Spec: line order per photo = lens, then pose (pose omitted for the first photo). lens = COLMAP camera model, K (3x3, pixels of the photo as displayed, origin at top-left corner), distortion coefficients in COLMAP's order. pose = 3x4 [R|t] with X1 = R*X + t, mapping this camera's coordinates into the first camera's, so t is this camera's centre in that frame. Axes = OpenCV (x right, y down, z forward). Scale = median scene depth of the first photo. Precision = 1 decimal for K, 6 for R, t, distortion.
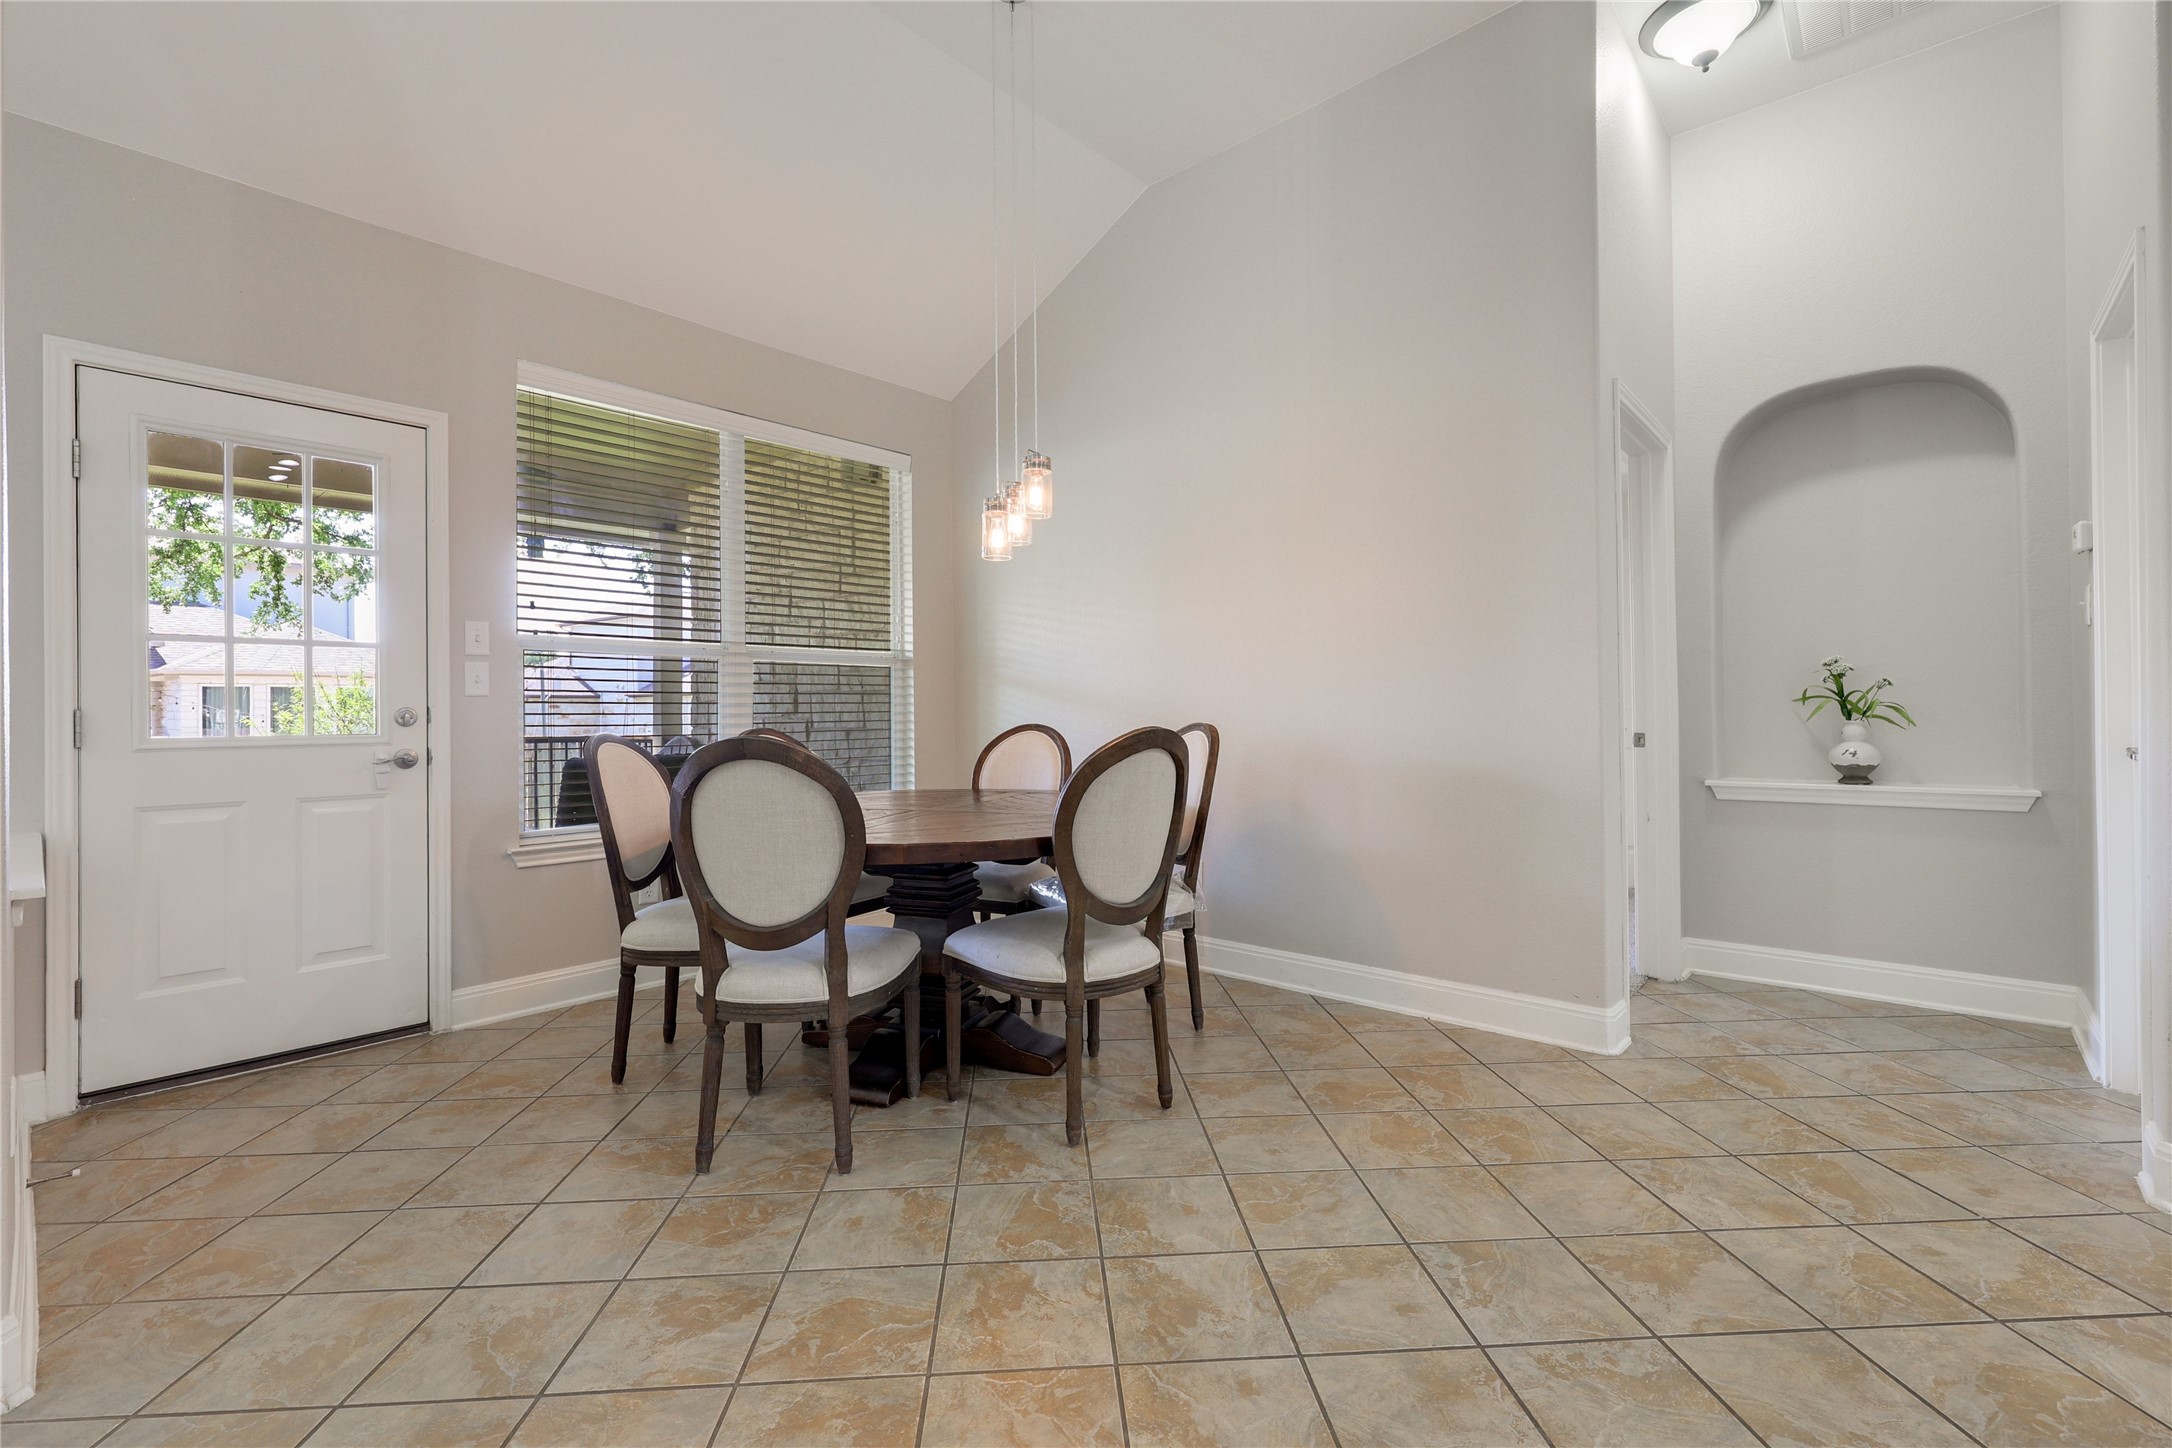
lens RADIAL K [[950.7, 0, 1084.2], [0, 950.7, 707.8], [0, 0, 1]] dist [0.001700, 0.000540]
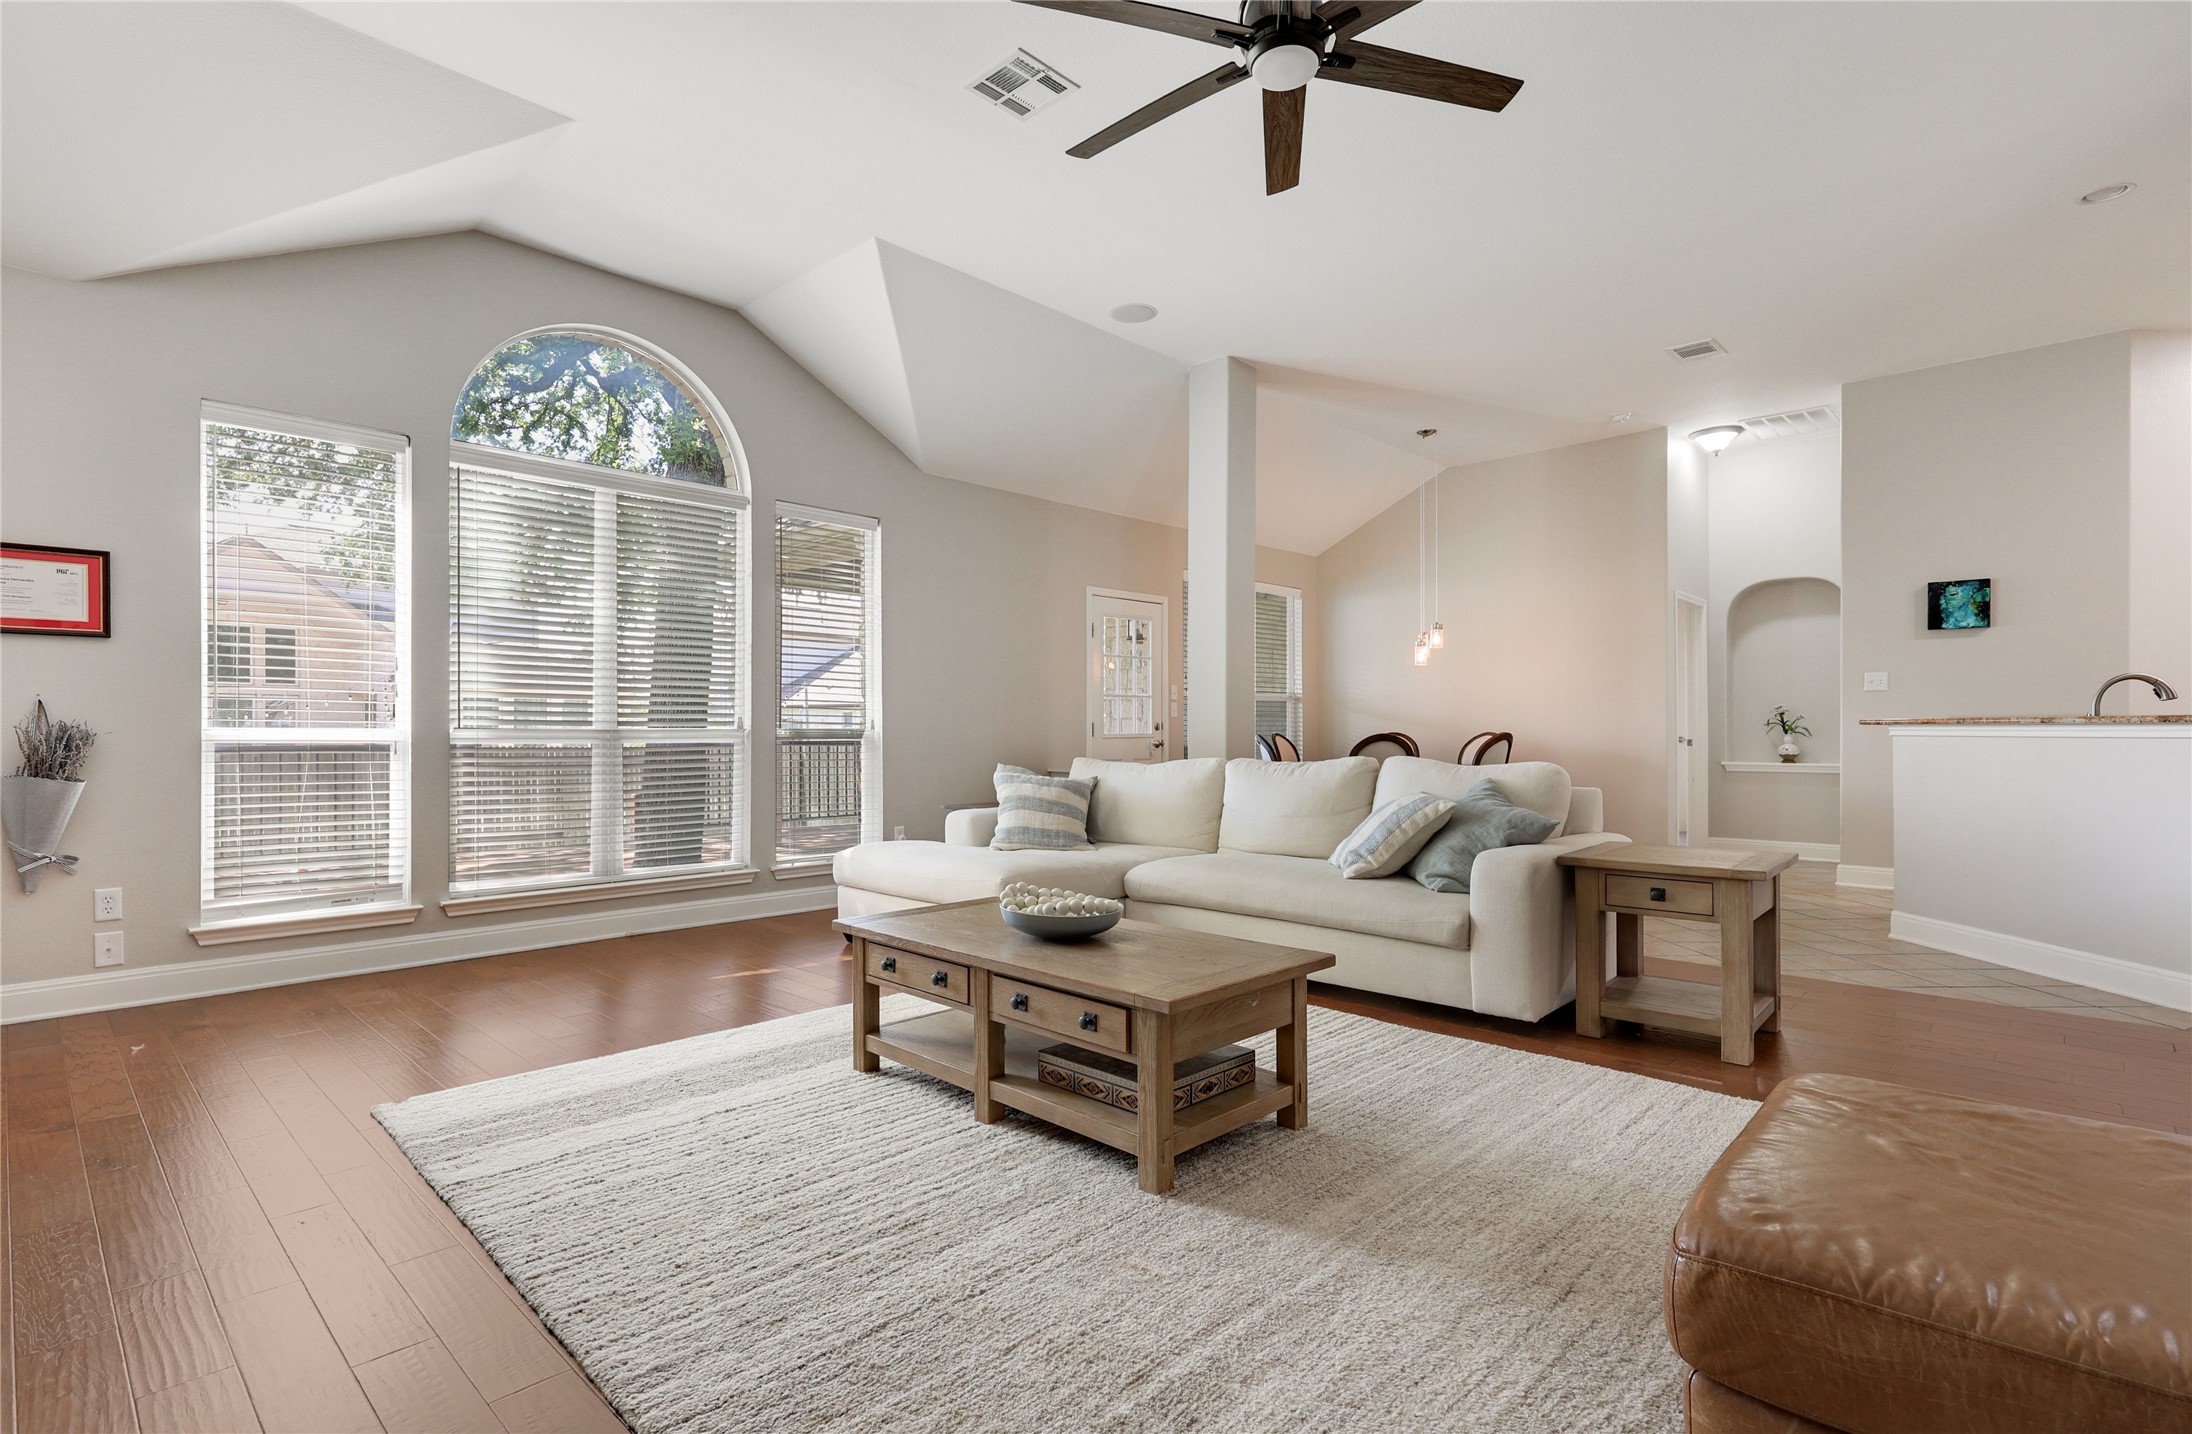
lens RADIAL K [[1050.8, 0, 1096.9], [0, 1050.8, 728.3], [0, 0, 1]] dist [0.003419, 0.000410]
pose [[0.999418, 0.009739, -0.032688, -0.695886], [-0.009556, 0.999938, 0.005769, 0.001030], [0.032742, -0.005453, 0.999449, -1.464104]]
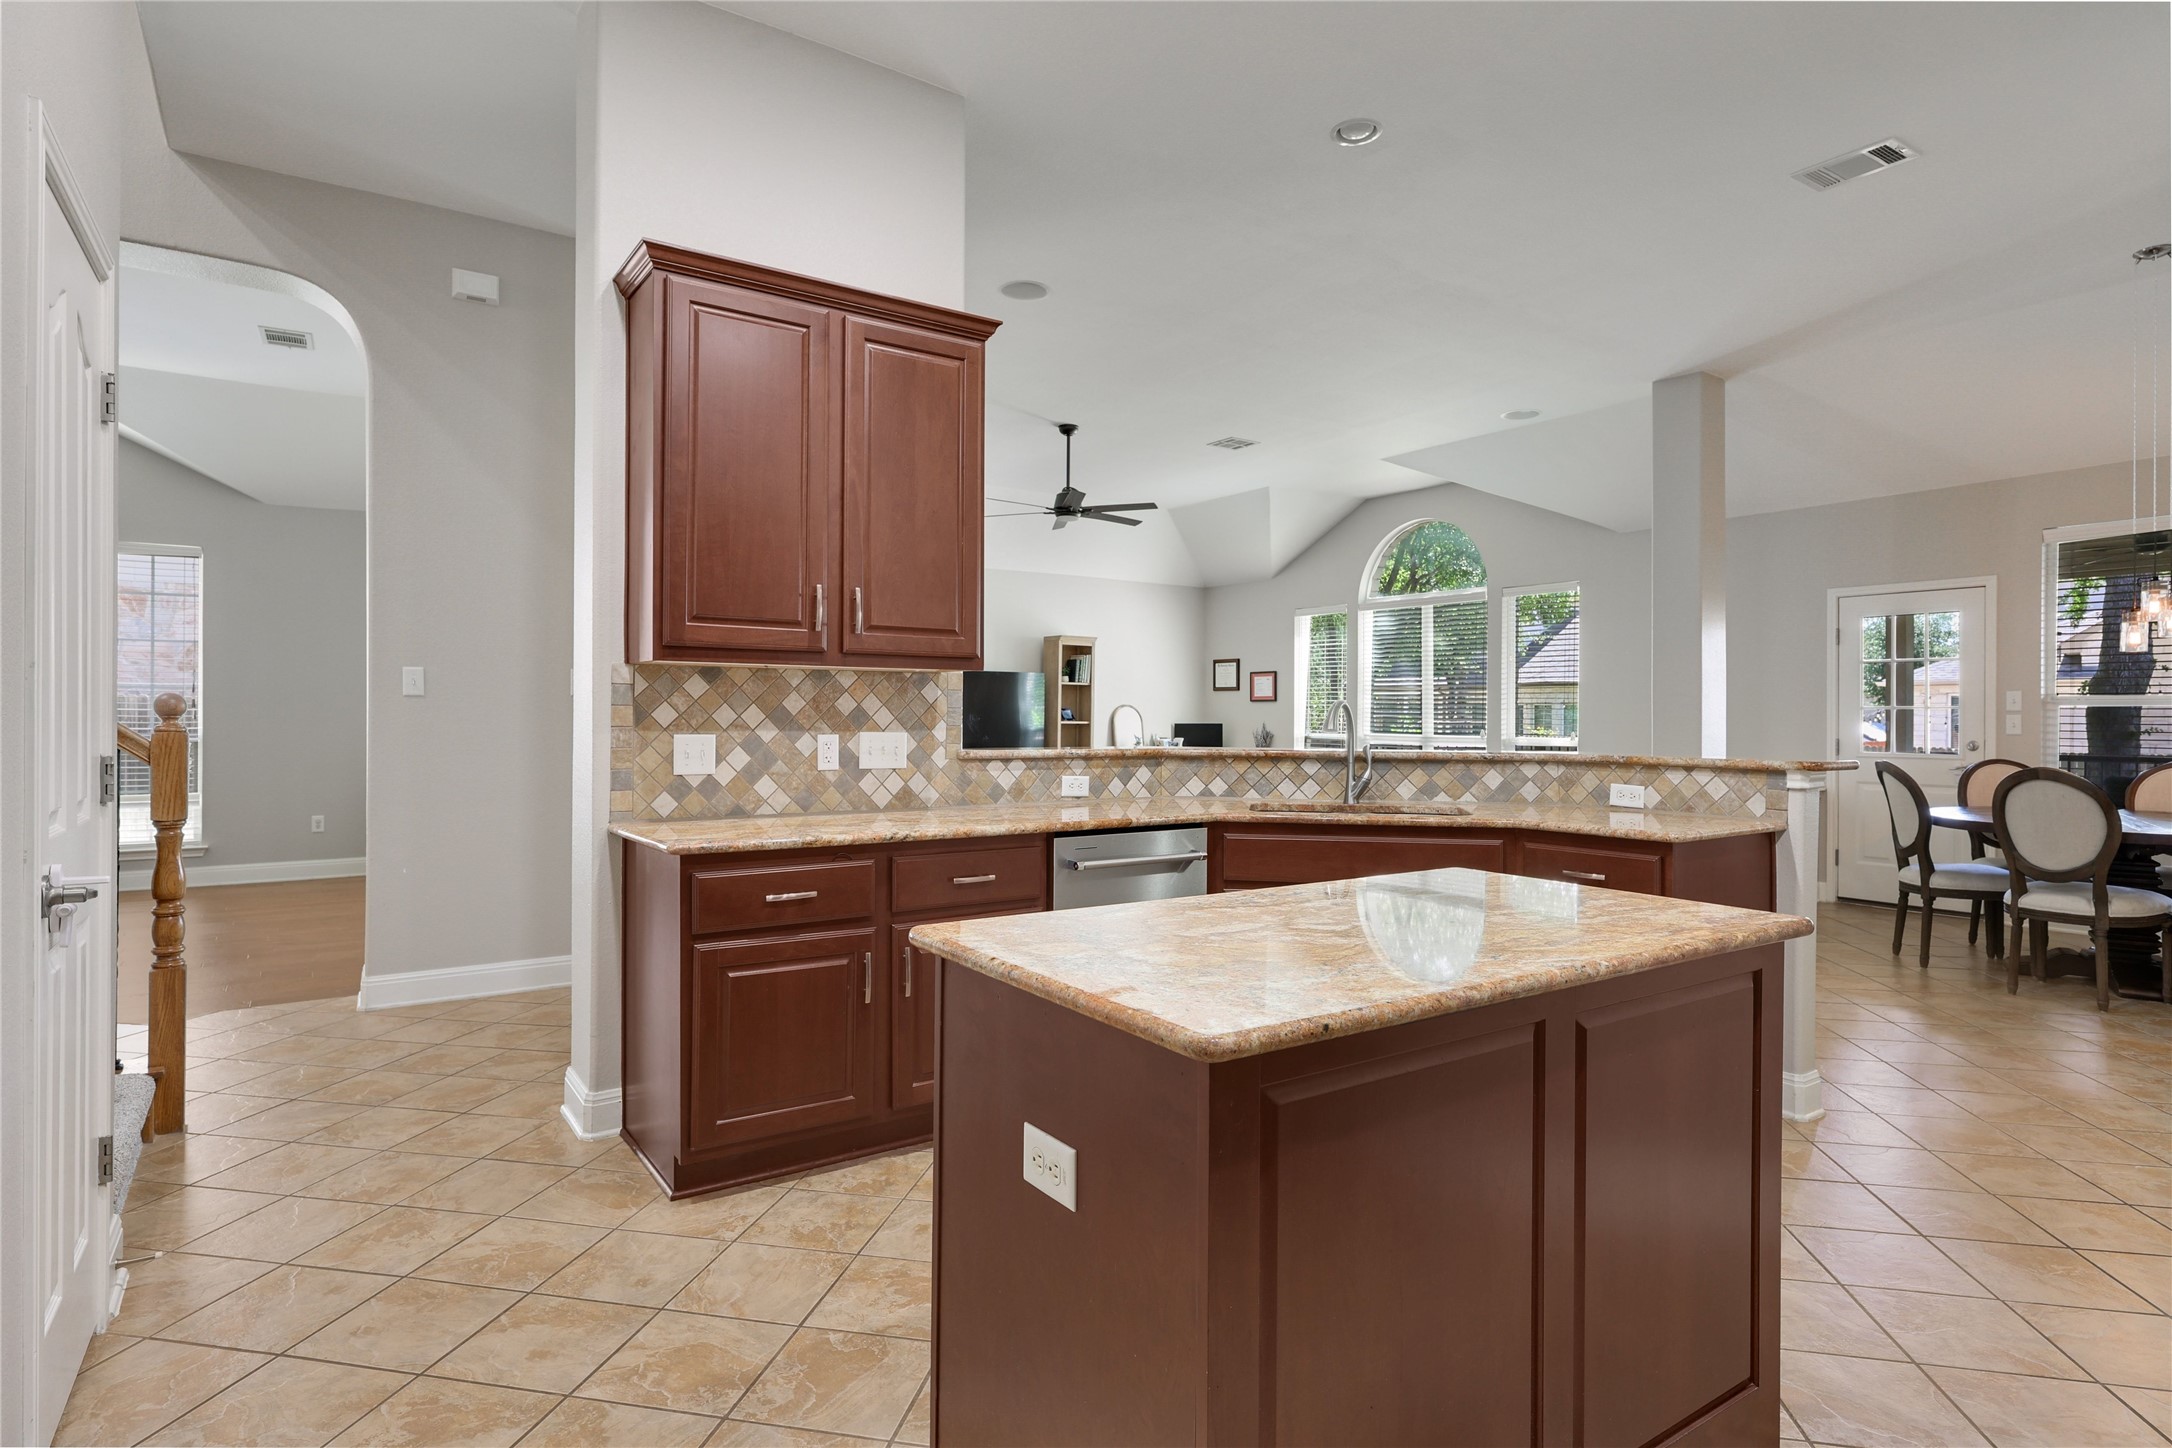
lens RADIAL K [[1154.0, 0, 1086.0], [0, 1154.0, 724.0], [0, 0, 1]] dist [0.001382, 0.000530]
pose [[-0.238042, 0.015931, -0.971124, 1.684272], [0.002362, 0.999872, 0.015823, -0.064730], [0.971252, 0.001472, -0.238049, -0.123649]]
